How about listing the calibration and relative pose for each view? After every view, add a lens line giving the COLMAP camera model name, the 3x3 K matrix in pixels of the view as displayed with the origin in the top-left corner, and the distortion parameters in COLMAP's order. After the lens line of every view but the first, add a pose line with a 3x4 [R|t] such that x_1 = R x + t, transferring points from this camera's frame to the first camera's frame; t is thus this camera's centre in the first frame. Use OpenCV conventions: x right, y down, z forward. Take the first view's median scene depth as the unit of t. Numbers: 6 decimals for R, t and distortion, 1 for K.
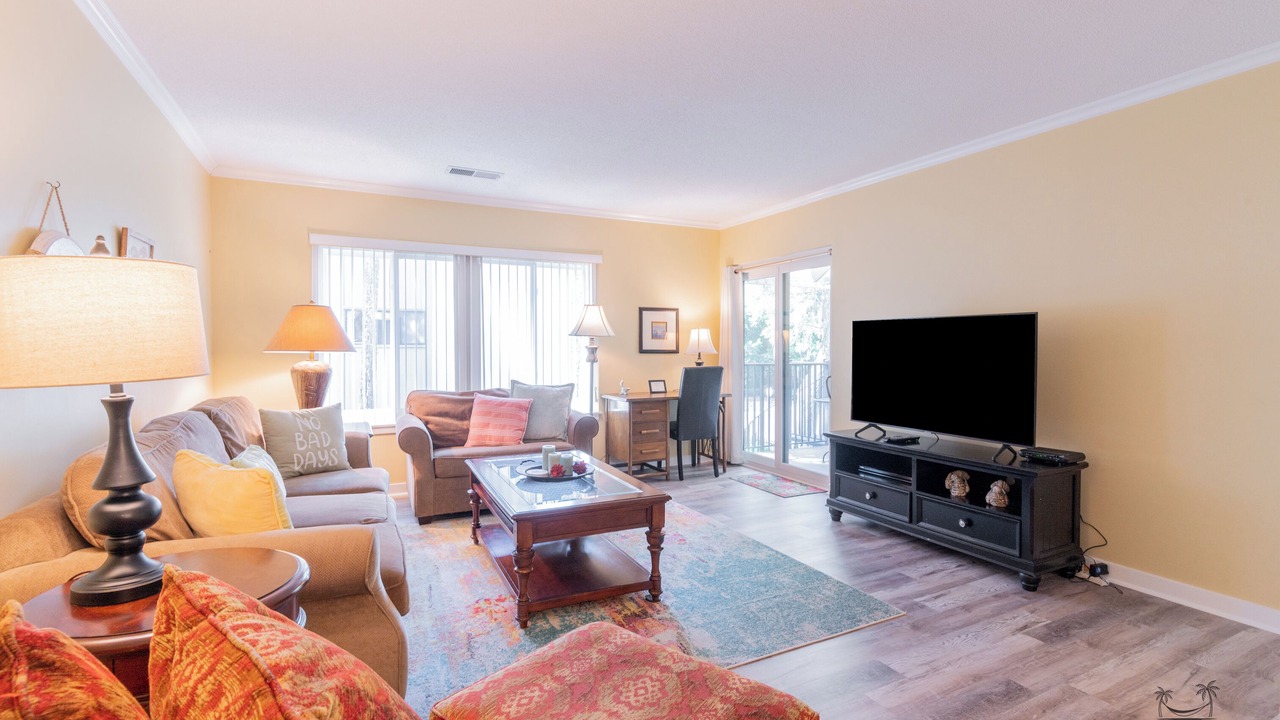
lens RADIAL K [[577.2, 0, 627.2], [0, 577.2, 345.9], [0, 0, 1]] dist [0.004020, -0.000585]
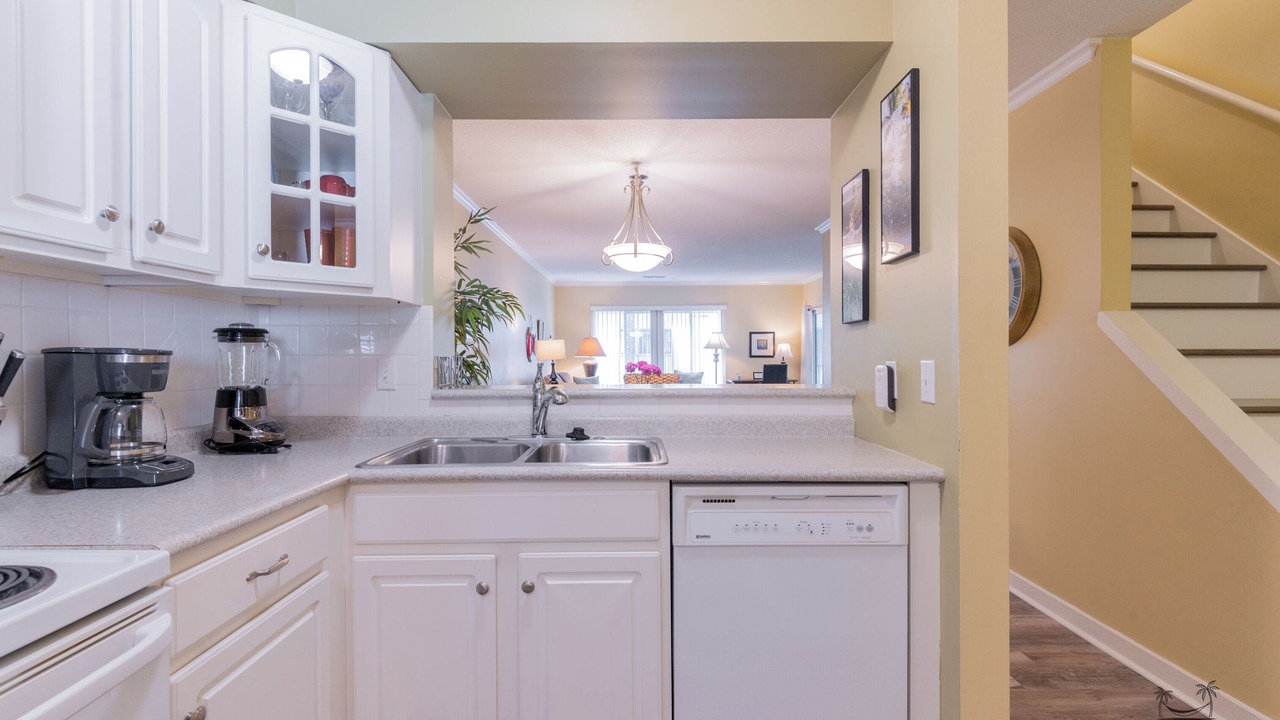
lens RADIAL K [[566.5, 0, 640.0], [0, 566.5, 360.0], [0, 0, 1]] dist [0.000569, -0.000116]
pose [[0.903471, 0.000715, -0.428650, 0.591315], [0.003909, 0.999943, 0.009908, 0.002474], [0.428632, -0.010627, 0.903416, -0.947800]]
